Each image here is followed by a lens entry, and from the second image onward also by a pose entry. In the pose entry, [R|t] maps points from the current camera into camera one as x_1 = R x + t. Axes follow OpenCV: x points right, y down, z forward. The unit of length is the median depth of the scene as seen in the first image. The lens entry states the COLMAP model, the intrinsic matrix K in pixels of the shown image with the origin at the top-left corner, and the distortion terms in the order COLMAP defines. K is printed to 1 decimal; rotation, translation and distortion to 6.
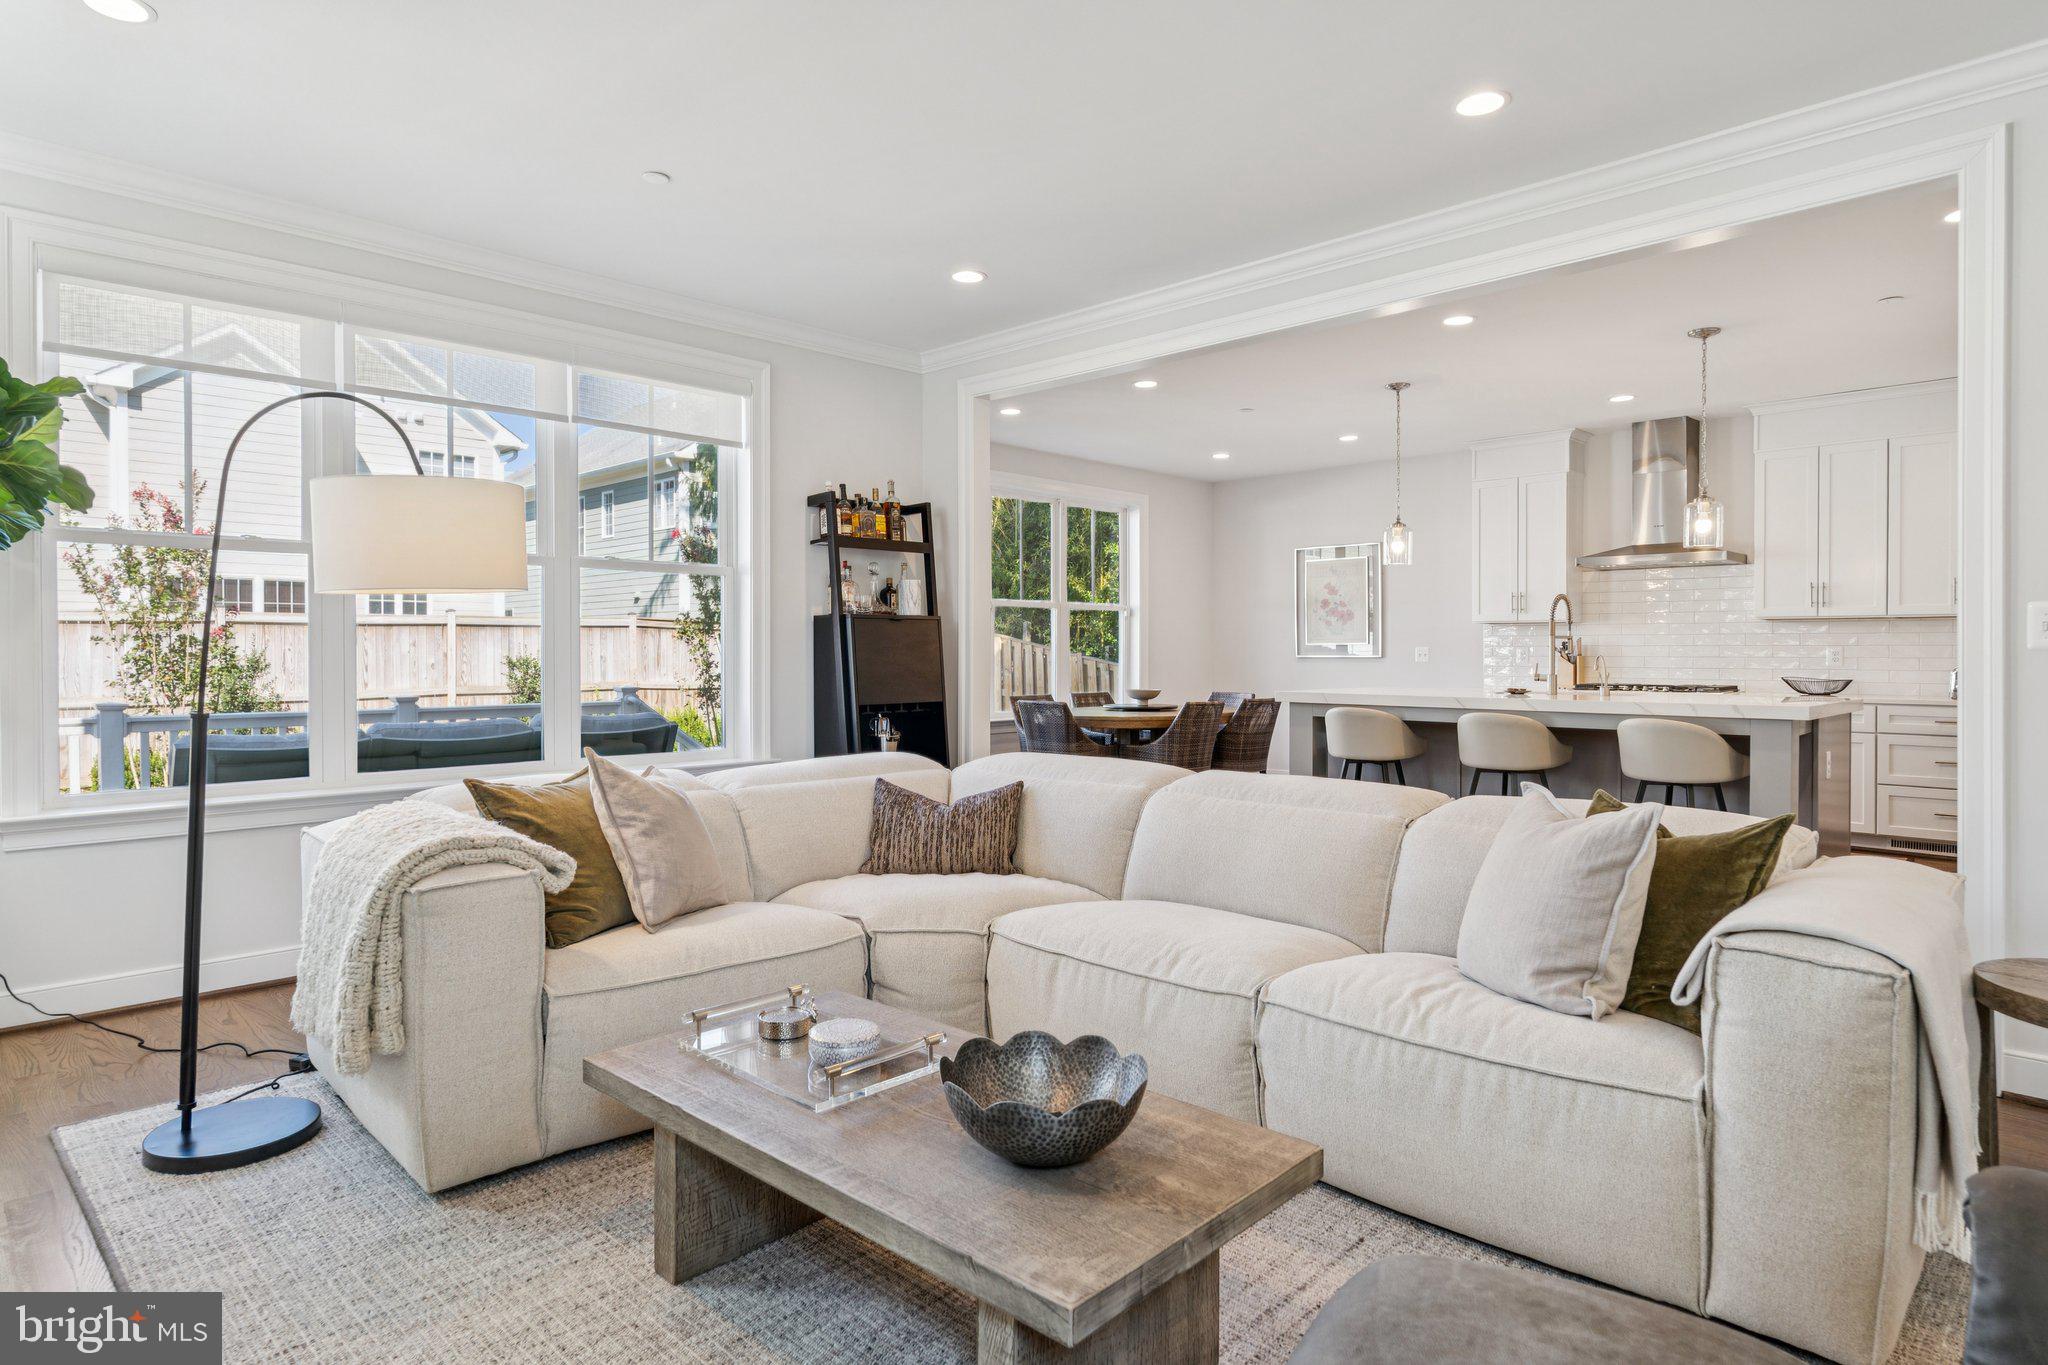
lens RADIAL K [[1182.6, 0, 1027.6], [0, 1182.6, 667.3], [0, 0, 1]] dist [0.006912, 0.000450]
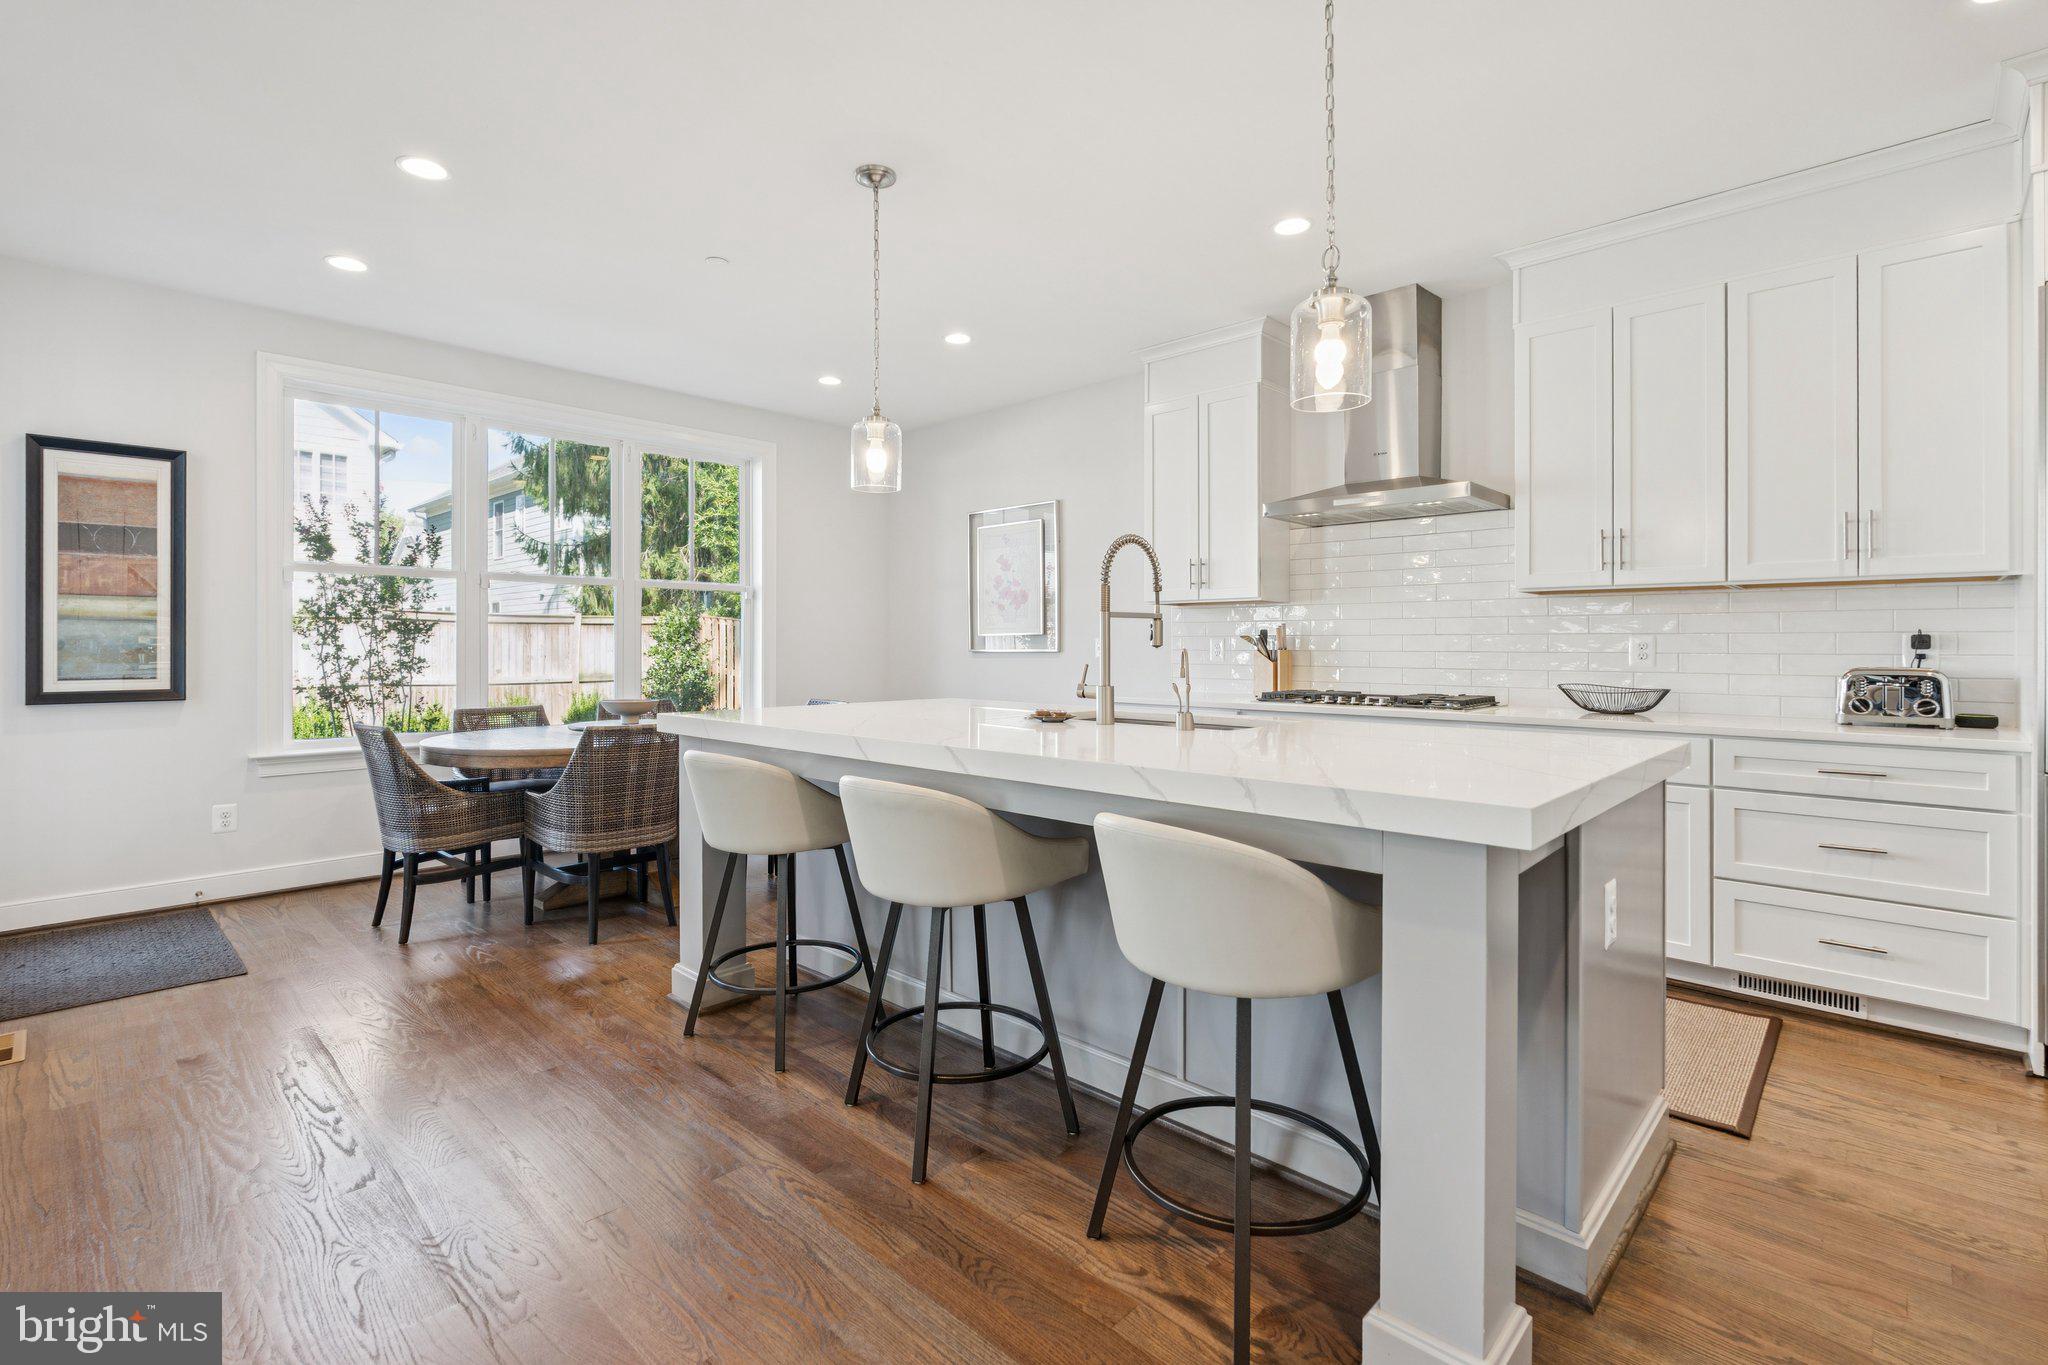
lens RADIAL K [[916.7, 0, 1067.7], [0, 916.7, 646.2], [0, 0, 1]] dist [0.002881, 0.000477]
pose [[0.999799, -0.001791, 0.019993, 0.322437], [0.002039, 0.999921, -0.012391, -0.005443], [-0.019969, 0.012429, 0.999723, 0.458054]]
